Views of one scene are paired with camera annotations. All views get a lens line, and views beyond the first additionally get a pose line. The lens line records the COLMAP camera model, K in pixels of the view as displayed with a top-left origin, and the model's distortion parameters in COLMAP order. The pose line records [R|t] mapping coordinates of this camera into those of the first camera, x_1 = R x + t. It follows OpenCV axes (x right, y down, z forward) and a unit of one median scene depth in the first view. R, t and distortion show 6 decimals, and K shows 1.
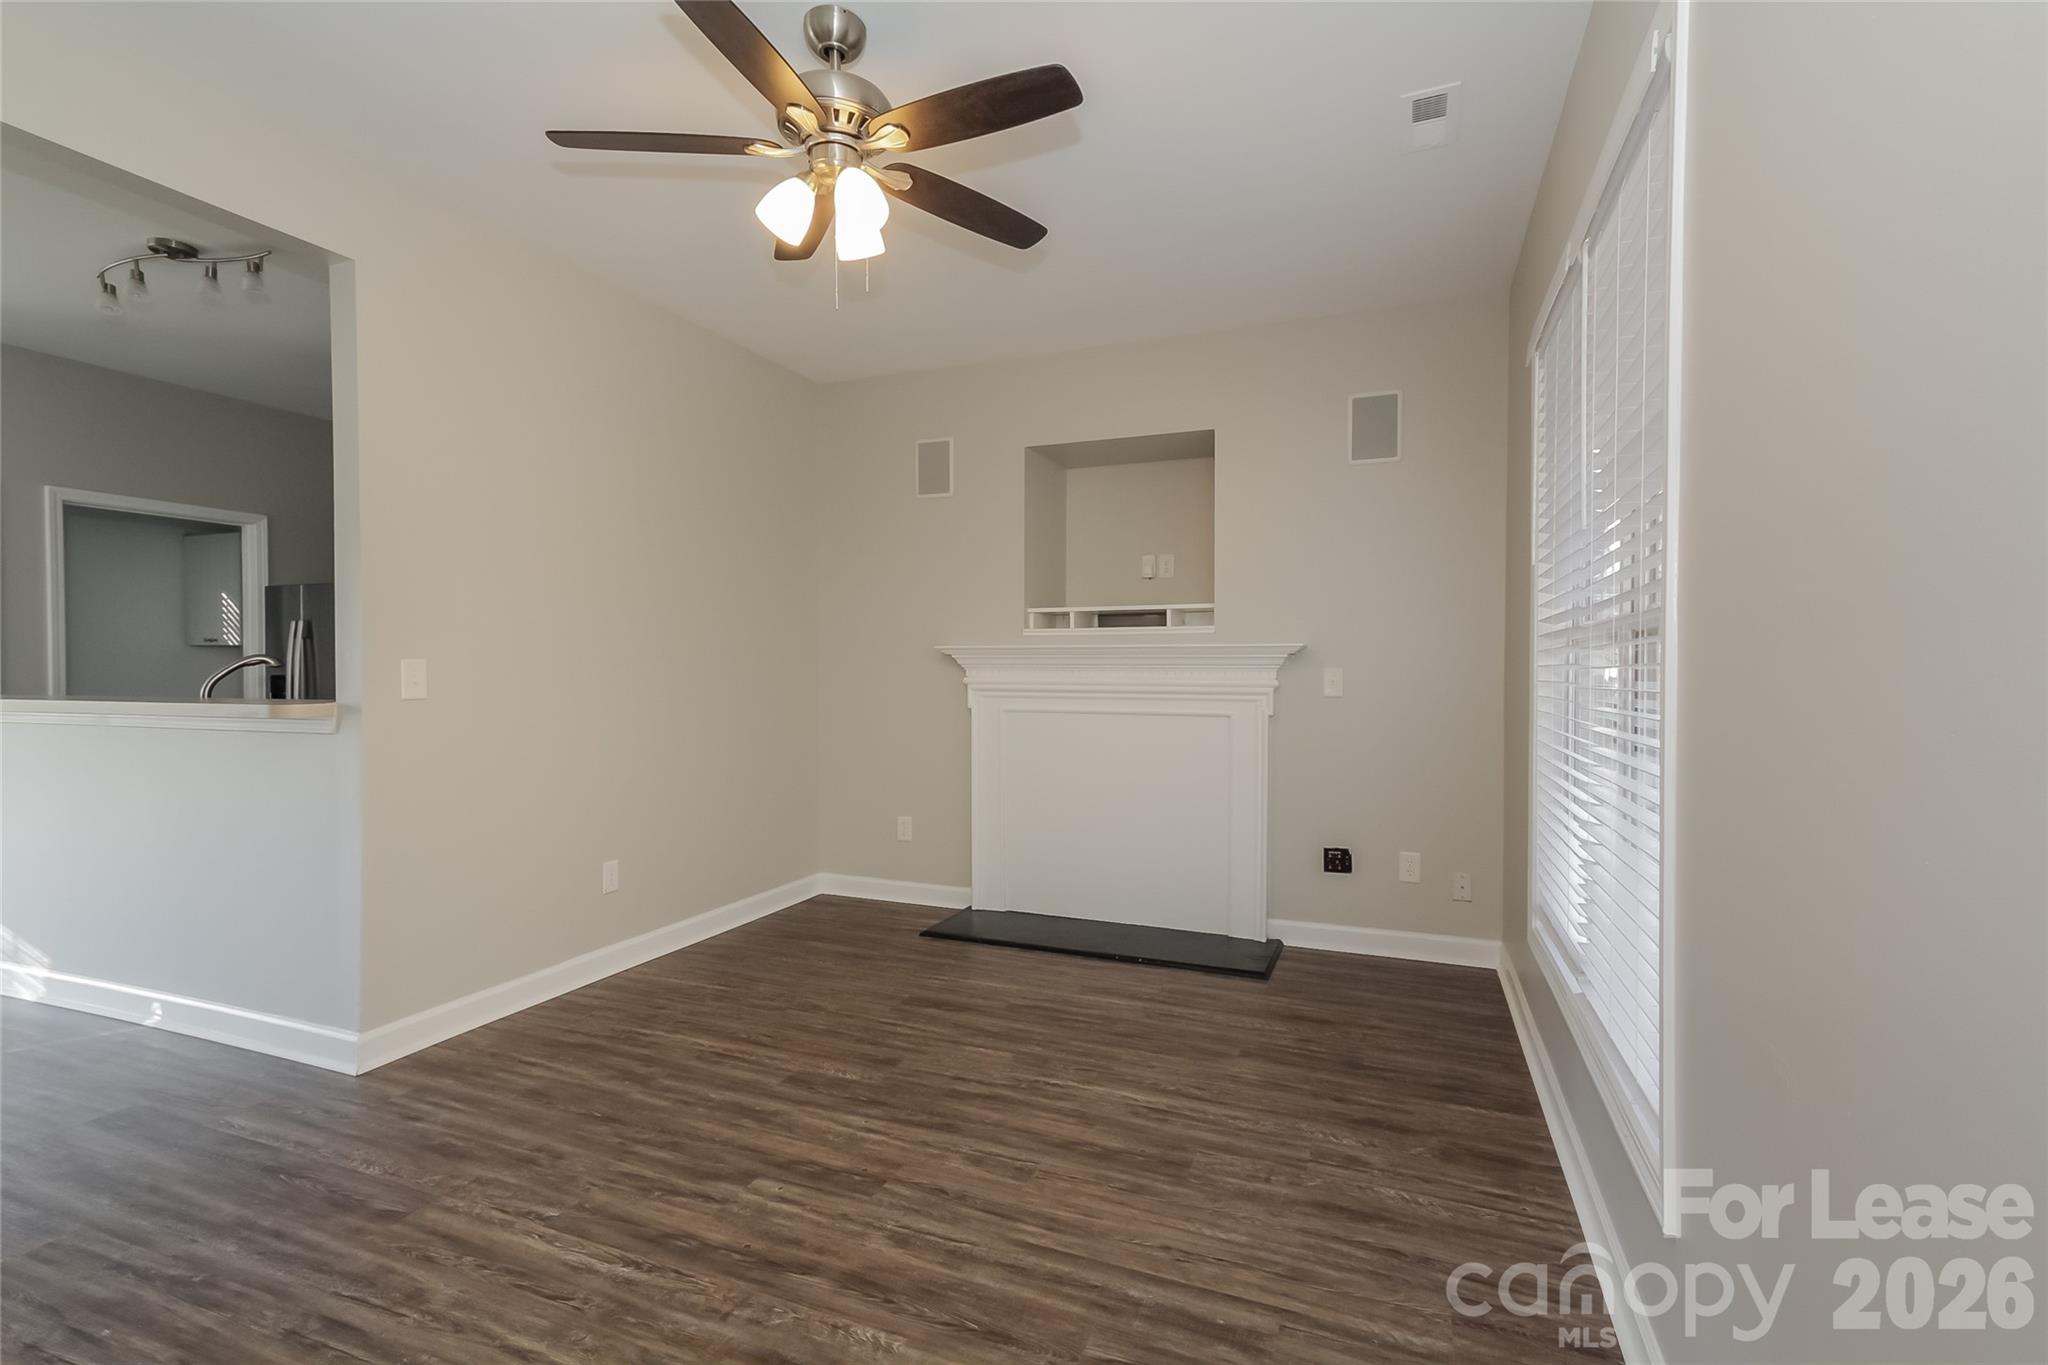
lens RADIAL K [[931.0, 0, 1023.7], [0, 931.0, 674.6], [0, 0, 1]] dist [0.001953, -0.000018]
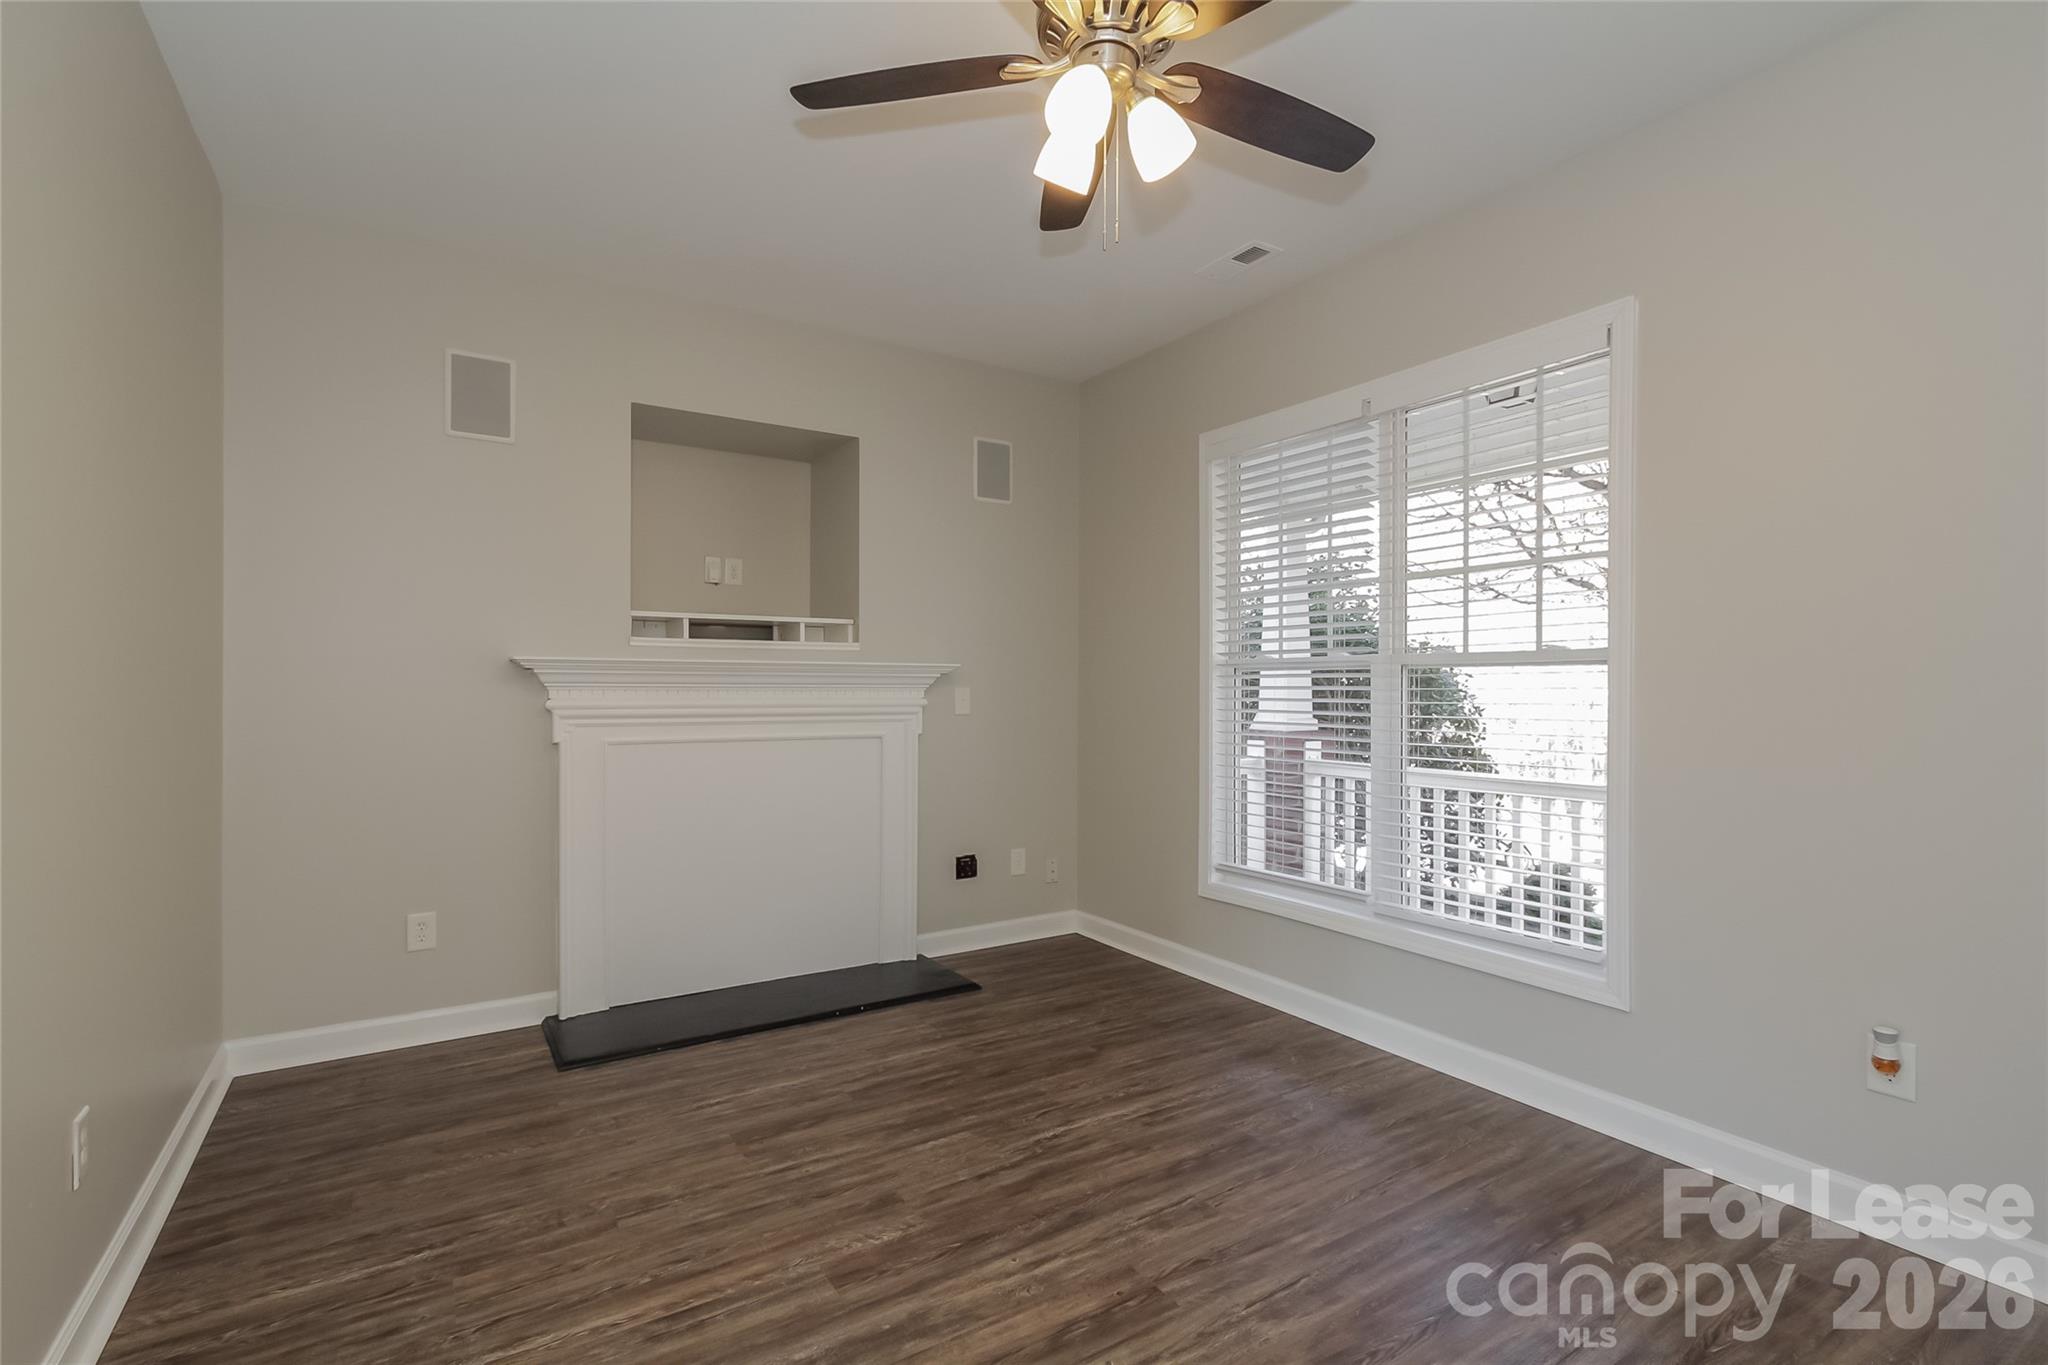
lens RADIAL K [[930.5, 0, 1024.0], [0, 930.5, 682.5], [0, 0, 1]] dist [-0.000757, -0.000190]
pose [[0.577076, 0.003128, 0.816684, -0.608572], [0.003055, 0.999977, -0.005988, -0.007306], [-0.816685, 0.005951, 0.577054, 0.394999]]
